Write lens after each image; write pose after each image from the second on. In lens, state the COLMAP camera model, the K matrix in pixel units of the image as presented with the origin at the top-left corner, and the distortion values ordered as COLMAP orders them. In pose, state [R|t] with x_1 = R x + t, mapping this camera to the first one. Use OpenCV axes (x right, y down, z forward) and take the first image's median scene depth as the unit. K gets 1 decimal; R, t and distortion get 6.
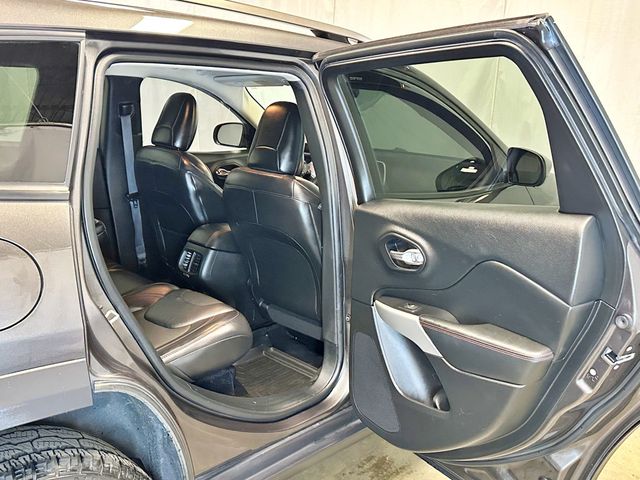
lens RADIAL K [[603.0, 0, 320.0], [0, 603.0, 240.0], [0, 0, 1]] dist [0.153668, -0.295088]
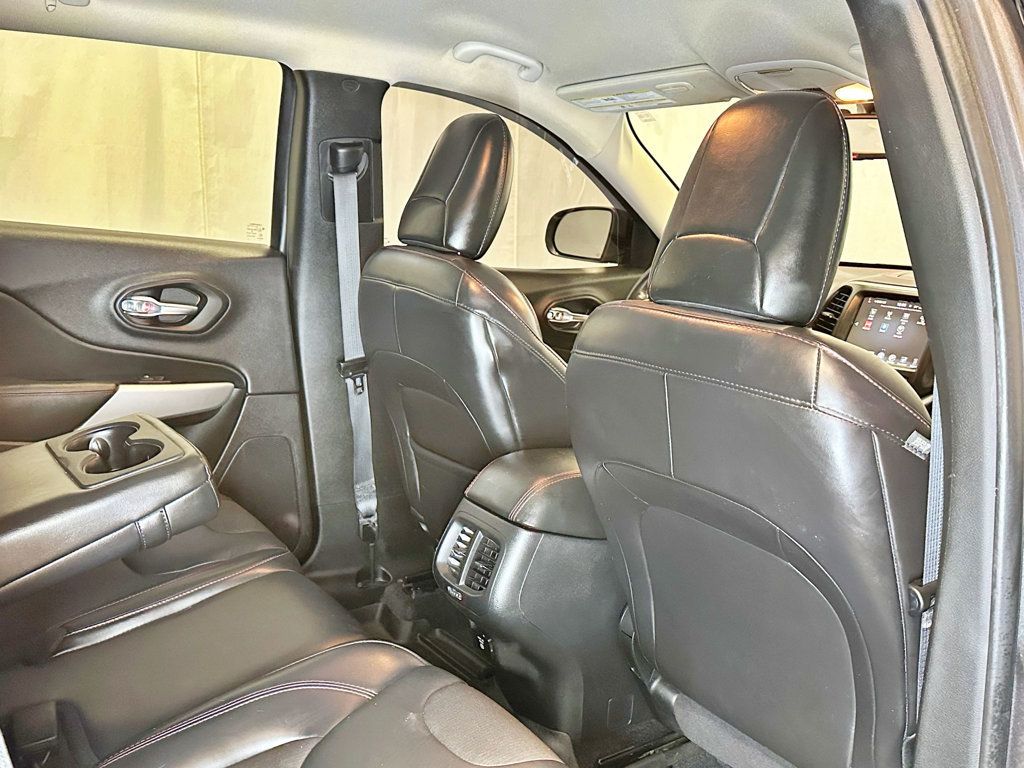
lens RADIAL K [[964.8, 0, 512.0], [0, 964.8, 384.0], [0, 0, 1]] dist [0.153668, -0.295088]
pose [[0.979245, 0.044361, -0.197766, -0.070095], [-0.053277, 0.997779, -0.039994, -0.041206], [0.195553, 0.049700, 0.979433, 0.390695]]
